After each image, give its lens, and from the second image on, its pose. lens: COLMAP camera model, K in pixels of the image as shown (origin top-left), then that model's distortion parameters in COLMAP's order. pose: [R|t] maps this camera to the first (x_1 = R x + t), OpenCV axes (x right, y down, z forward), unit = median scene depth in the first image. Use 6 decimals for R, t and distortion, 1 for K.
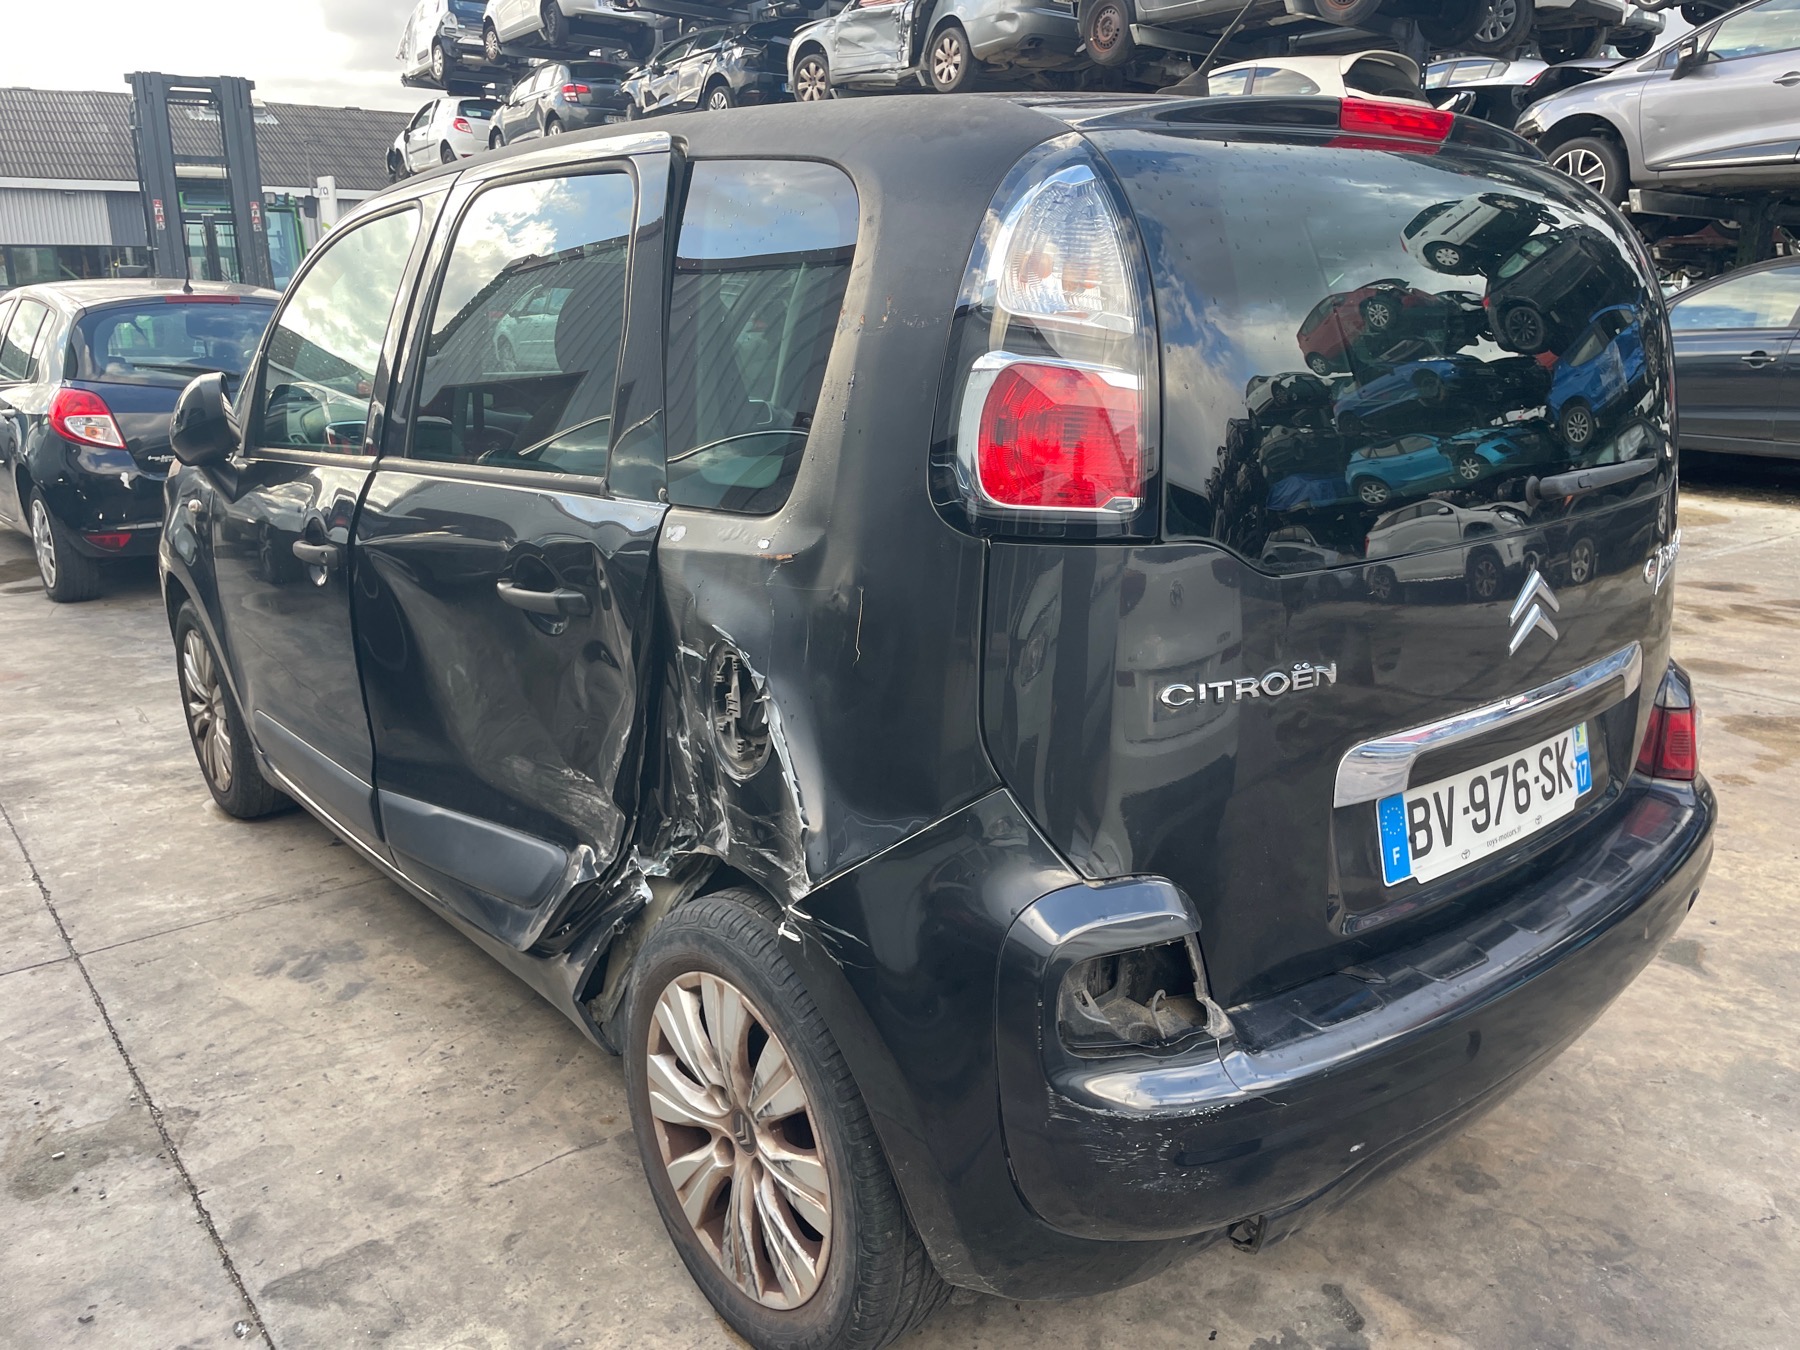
lens RADIAL K [[1358.9, 0, 904.1], [0, 1358.9, 678.9], [0, 0, 1]] dist [0.073727, -0.102151]
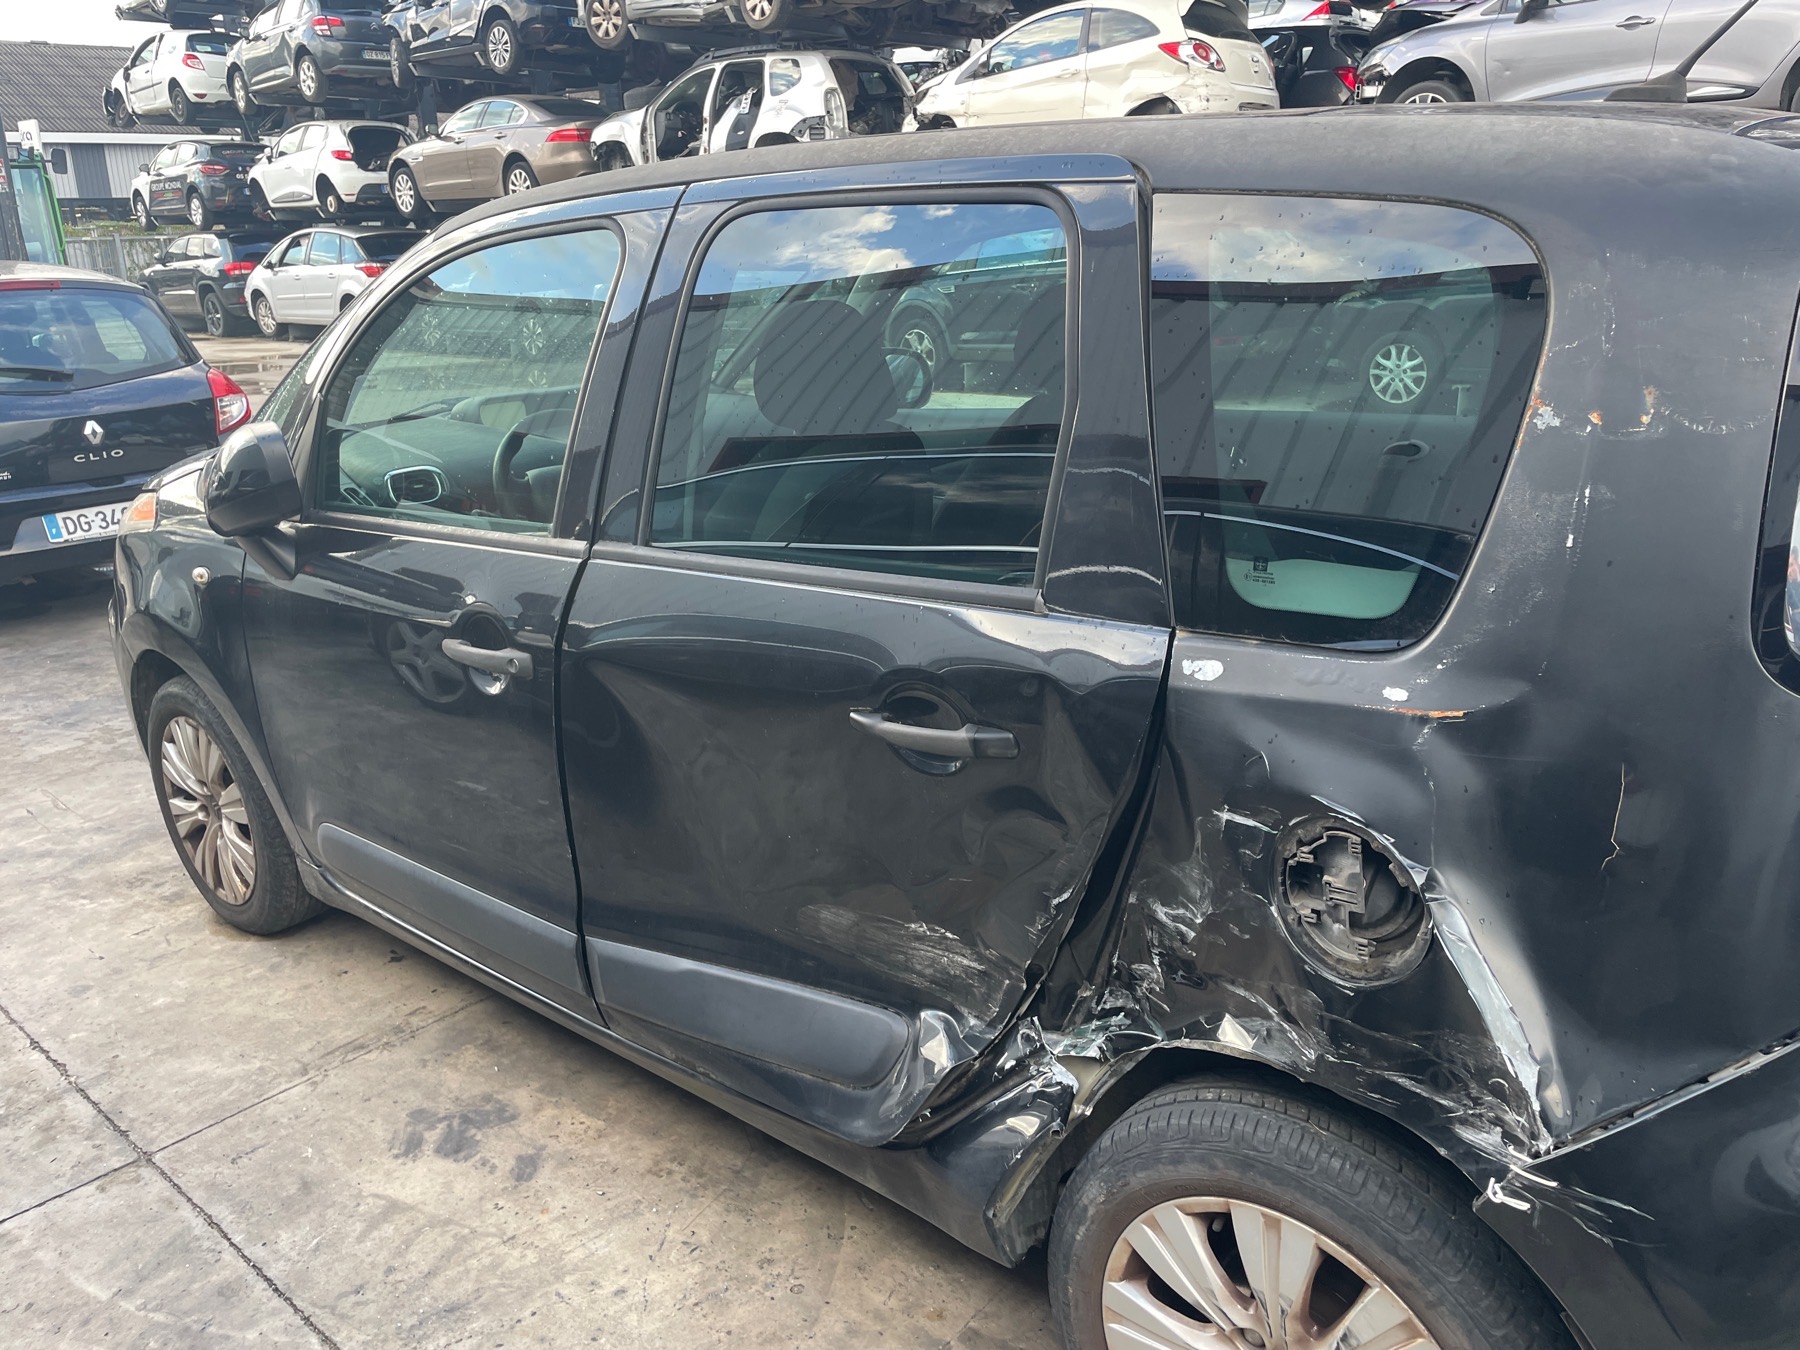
lens RADIAL K [[1358.9, 0, 904.5], [0, 1358.9, 665.1], [0, 0, 1]] dist [0.073727, -0.102151]
pose [[0.985191, -0.069833, 0.156592, -0.256179], [0.064494, 0.997158, 0.038929, -0.083926], [-0.158866, -0.028253, 0.986896, 0.134677]]
